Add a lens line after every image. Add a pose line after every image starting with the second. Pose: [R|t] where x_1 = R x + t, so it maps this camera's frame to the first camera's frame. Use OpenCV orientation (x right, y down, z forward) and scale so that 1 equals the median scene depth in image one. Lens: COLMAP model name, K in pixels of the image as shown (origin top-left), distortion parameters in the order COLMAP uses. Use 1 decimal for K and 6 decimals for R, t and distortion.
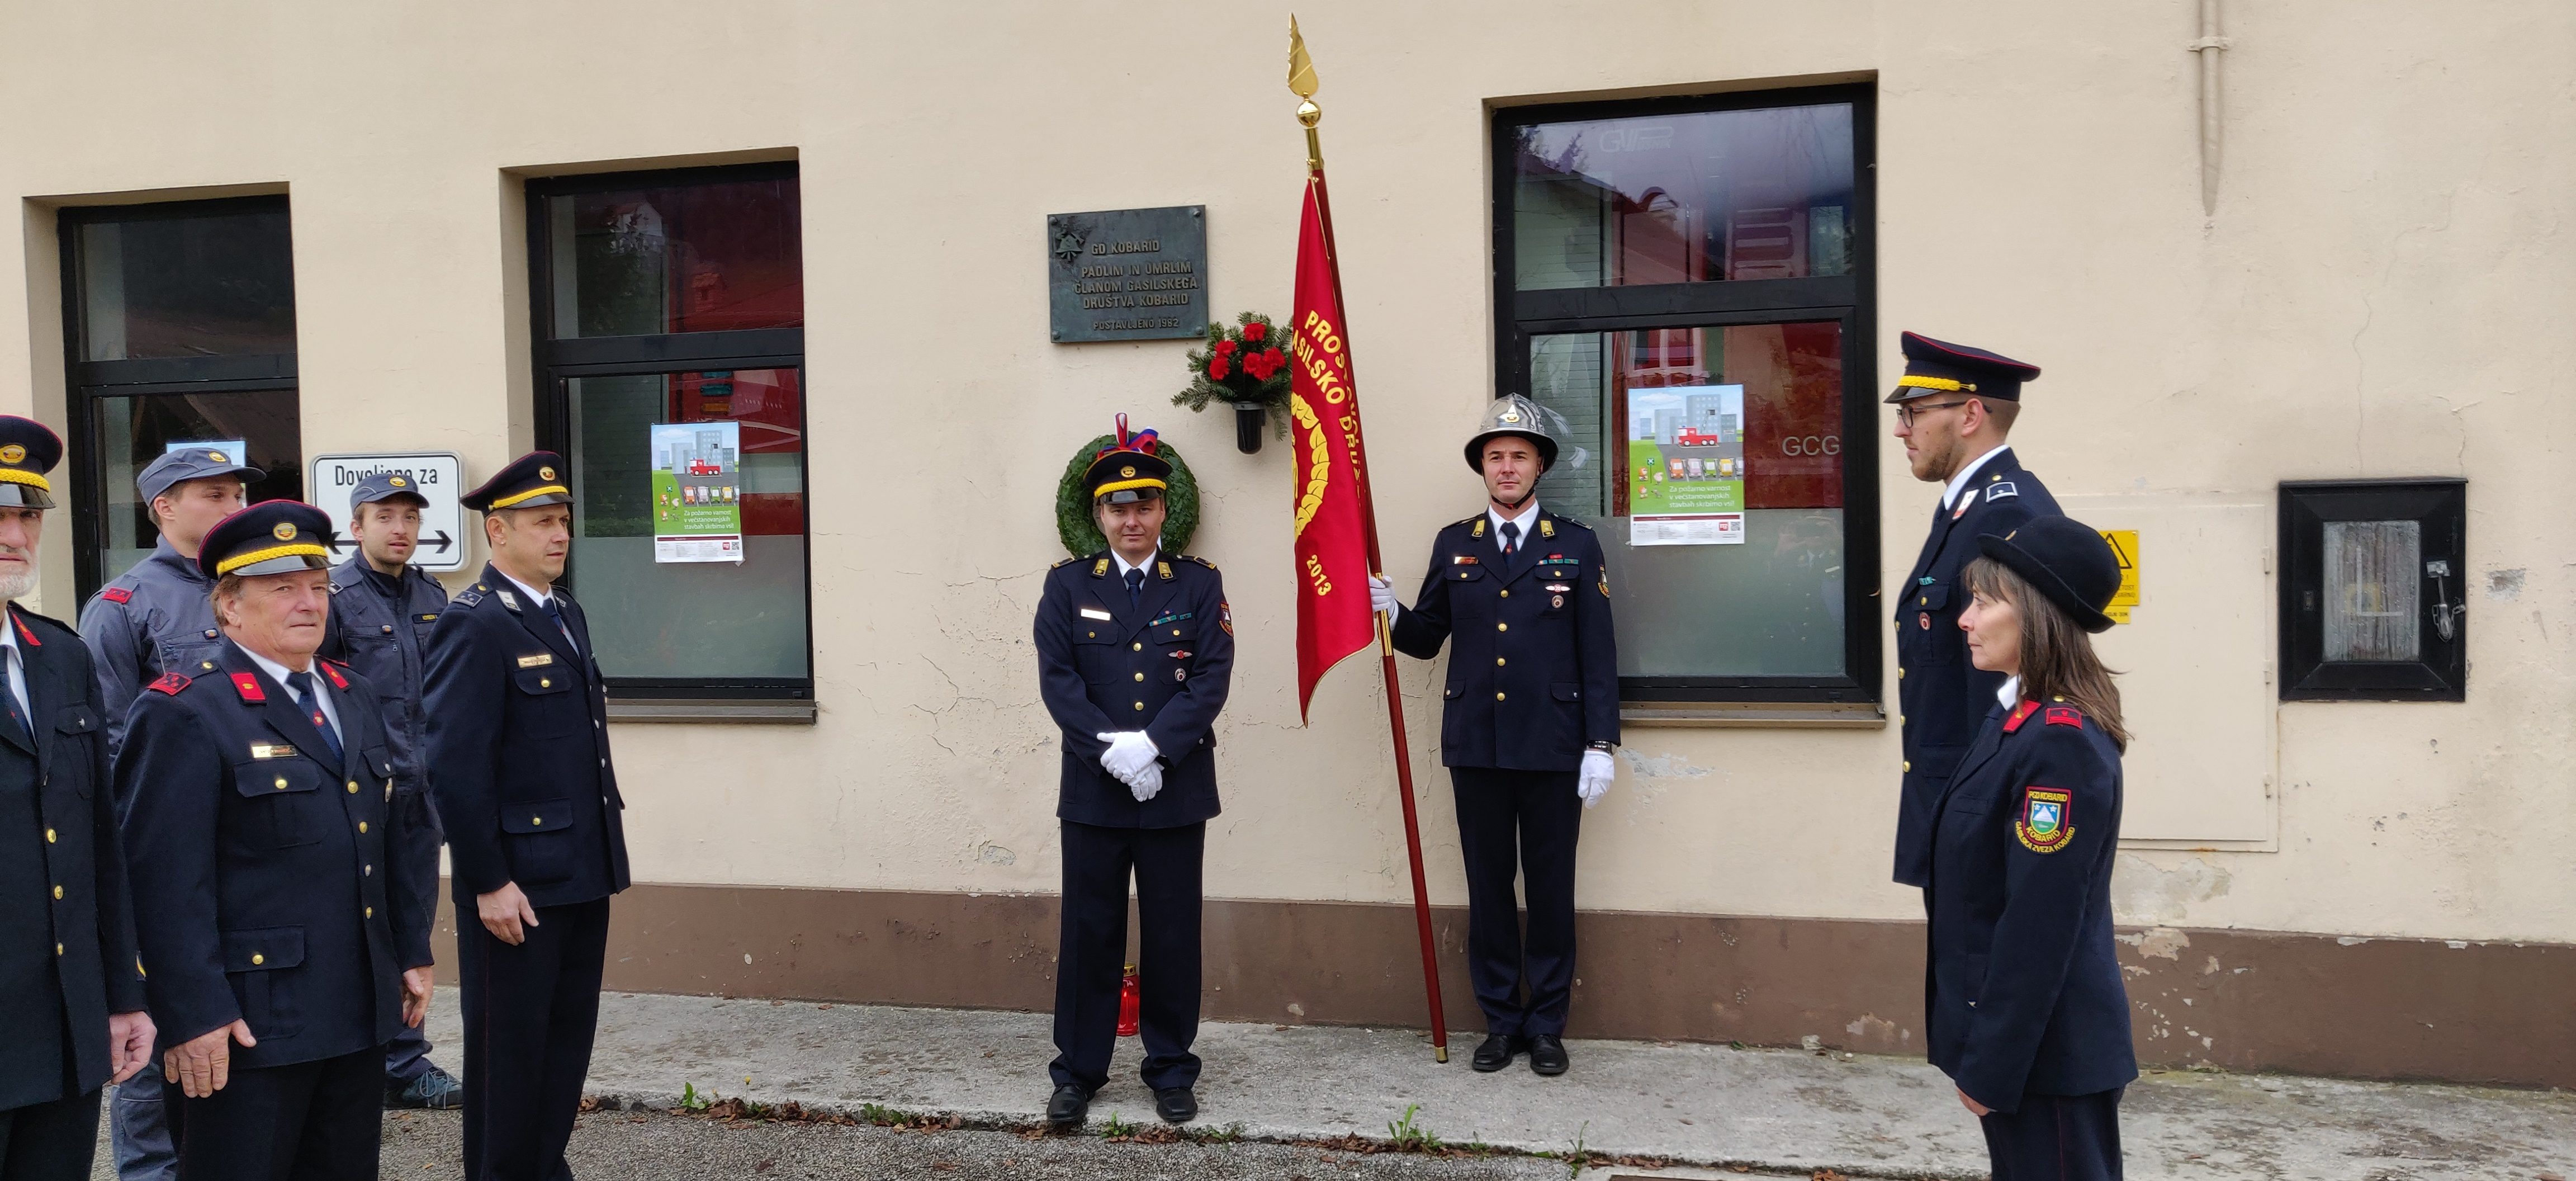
lens RADIAL K [[1865.3, 0, 1288.0], [0, 1865.3, 590.5], [0, 0, 1]] dist [-0.008890, 0.039592]
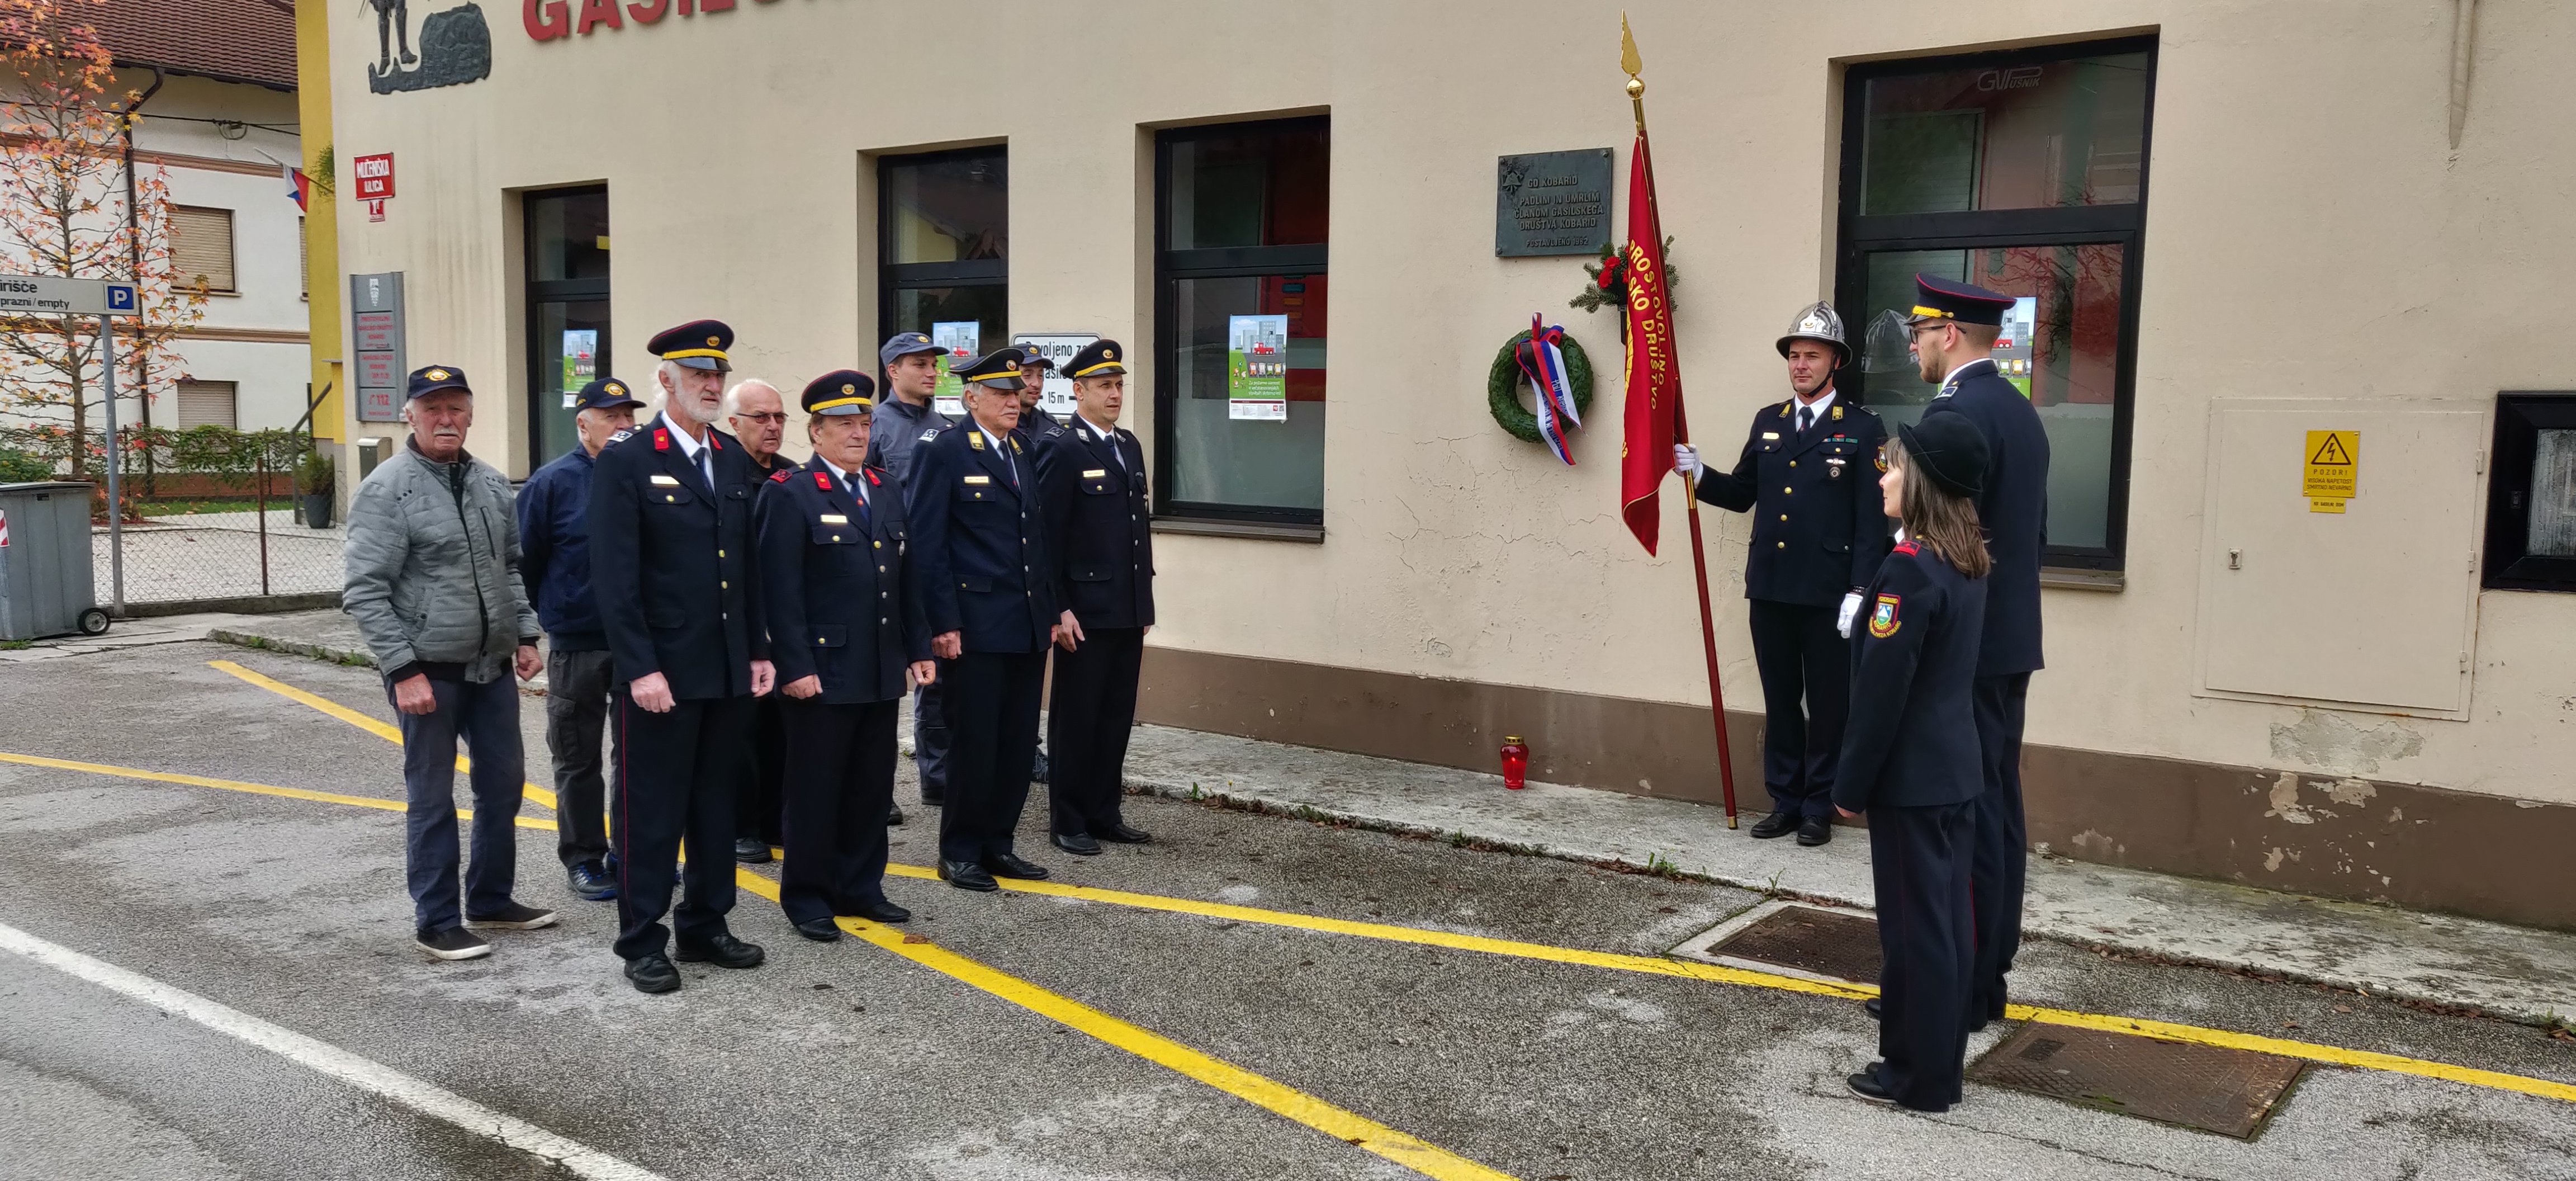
lens RADIAL K [[1731.9, 0, 1288.0], [0, 1731.9, 590.5], [0, 0, 1]] dist [-0.012222, -0.001387]
pose [[0.929002, 0.068368, -0.363705, 0.222841], [-0.040758, 0.995710, 0.083066, 0.003525], [0.367824, -0.062344, 0.927803, -0.206014]]
